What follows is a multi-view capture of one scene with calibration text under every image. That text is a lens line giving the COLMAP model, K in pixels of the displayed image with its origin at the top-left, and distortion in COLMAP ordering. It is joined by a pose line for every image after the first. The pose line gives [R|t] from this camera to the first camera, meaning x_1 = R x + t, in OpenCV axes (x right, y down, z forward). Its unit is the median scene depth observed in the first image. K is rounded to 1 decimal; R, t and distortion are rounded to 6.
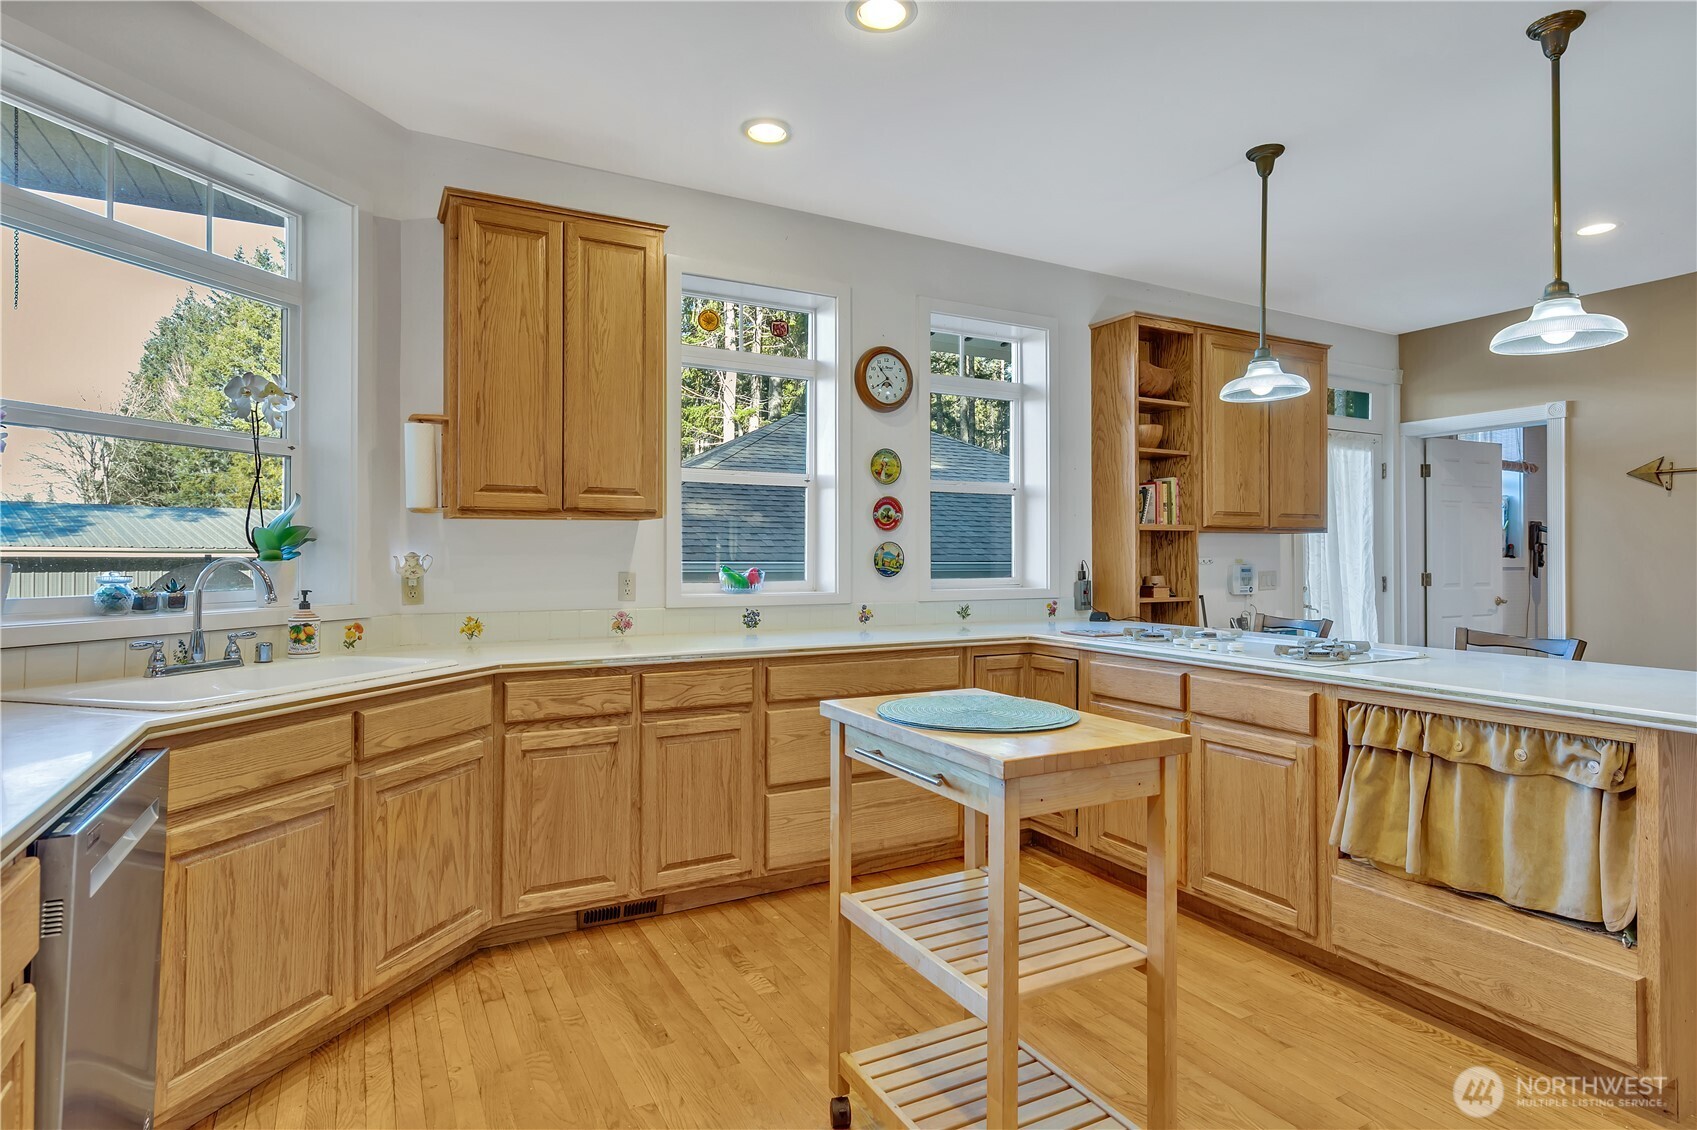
lens RADIAL K [[842.3, 0, 855.9], [0, 842.3, 551.2], [0, 0, 1]] dist [0.000077, -0.000287]
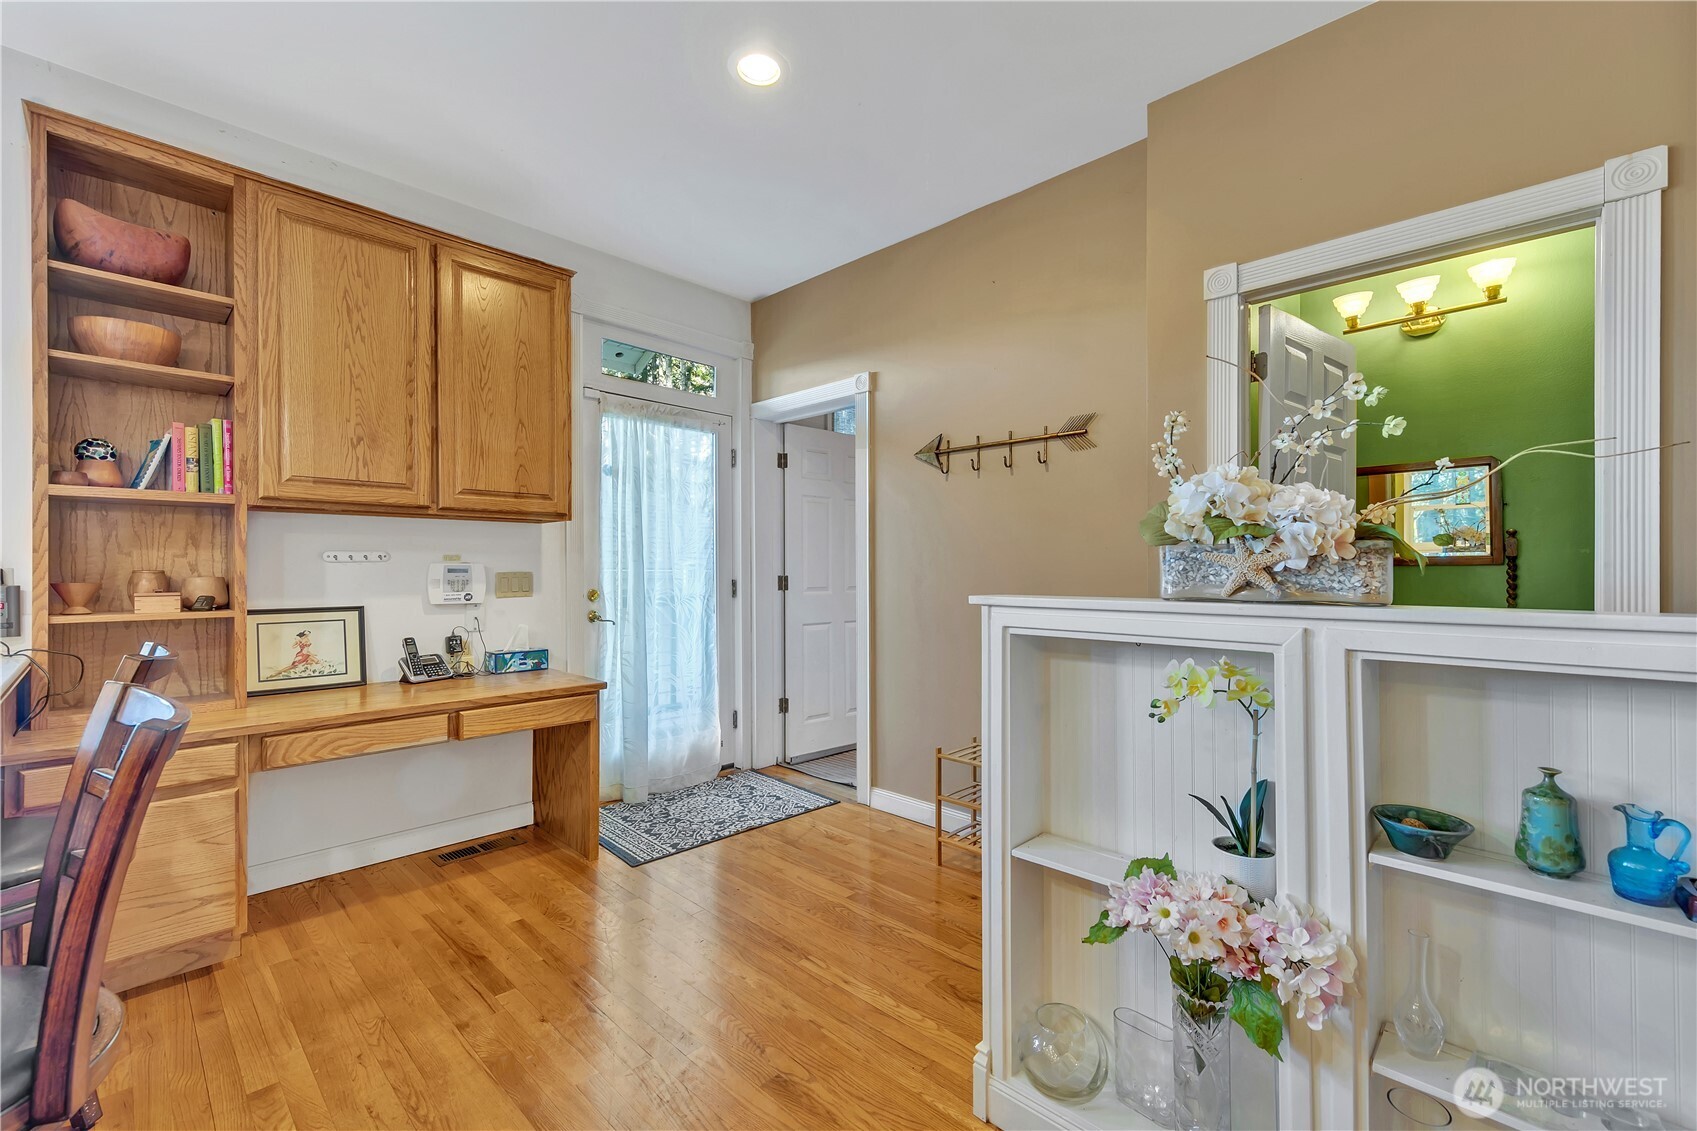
lens RADIAL K [[721.2, 0, 848.5], [0, 721.2, 565.5], [0, 0, 1]] dist [-0.000630, 0.000028]
pose [[0.945265, -0.002279, 0.326296, 0.583492], [0.004545, 0.999971, -0.006184, 0.024002], [-0.326272, 0.007328, 0.945247, 0.311128]]
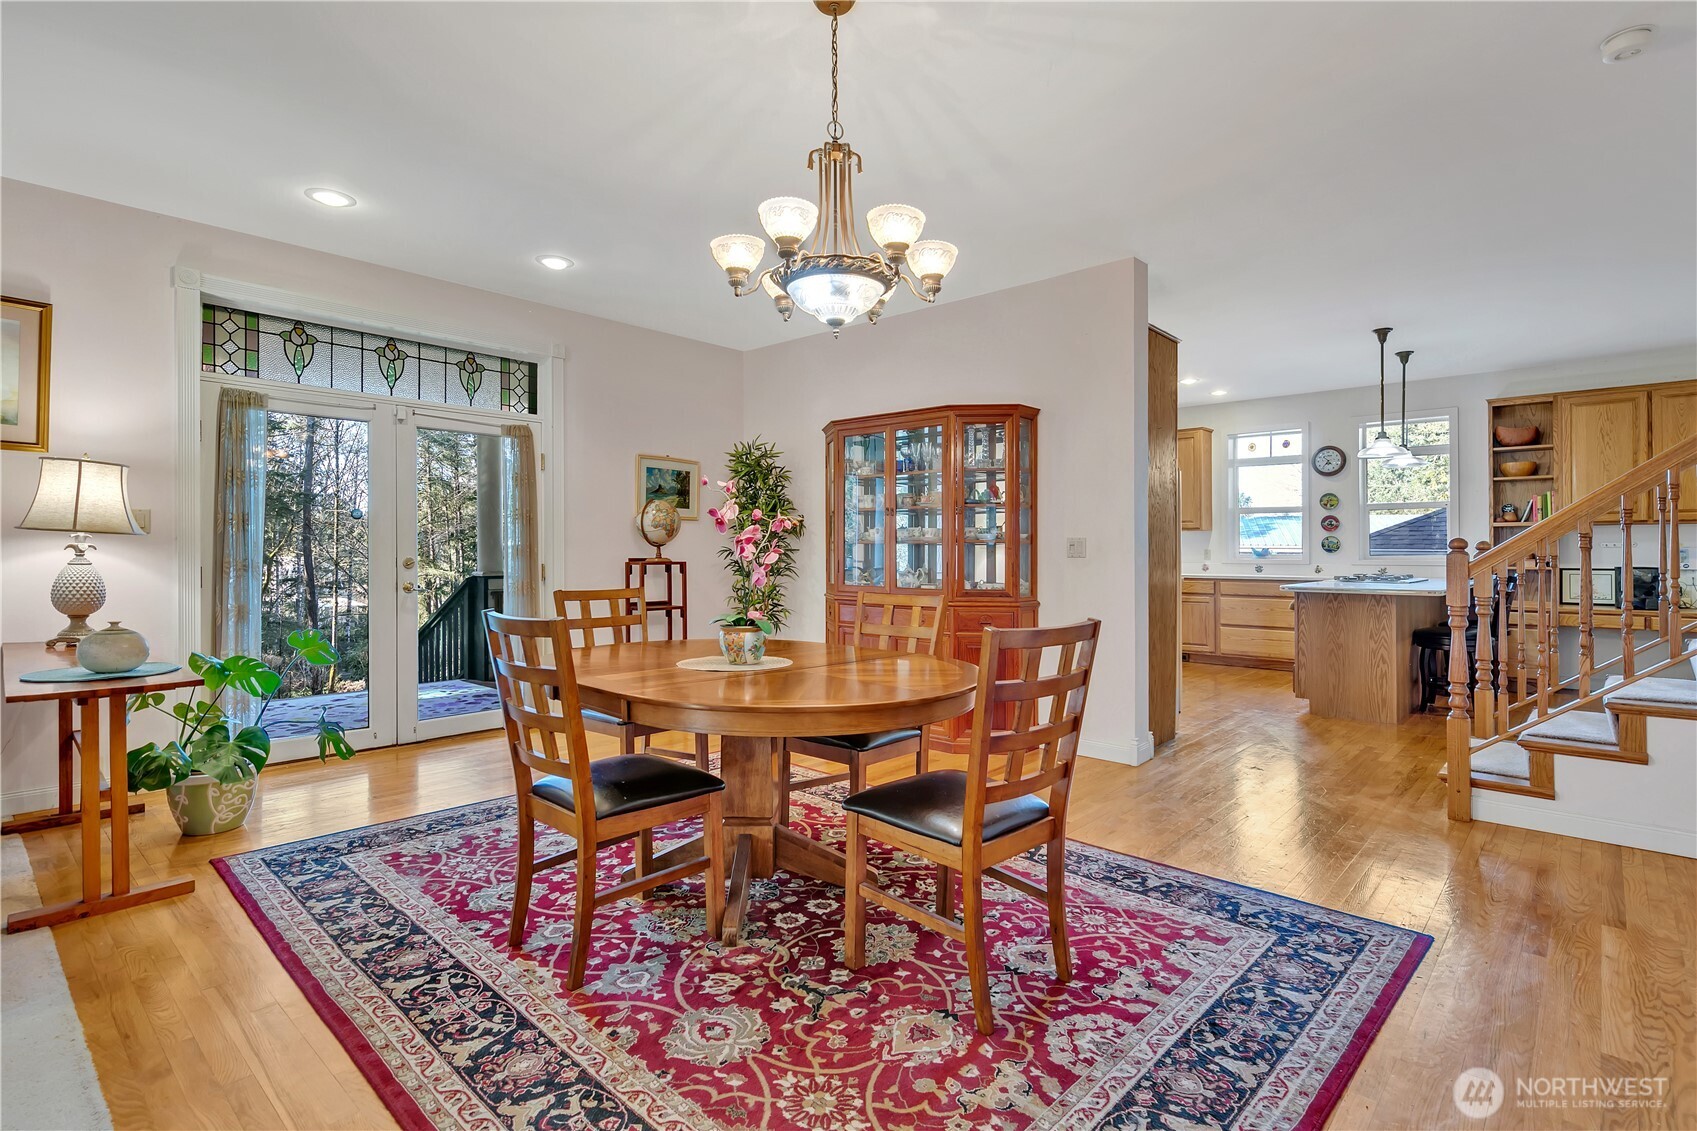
lens RADIAL K [[842.3, 0, 855.9], [0, 842.3, 551.7], [0, 0, 1]] dist [0.000077, -0.000287]
pose [[0.339082, -0.000442, -0.940757, 1.277675], [-0.008802, 0.999955, -0.003643, 0.035389], [0.940716, 0.009516, 0.339062, -0.666289]]
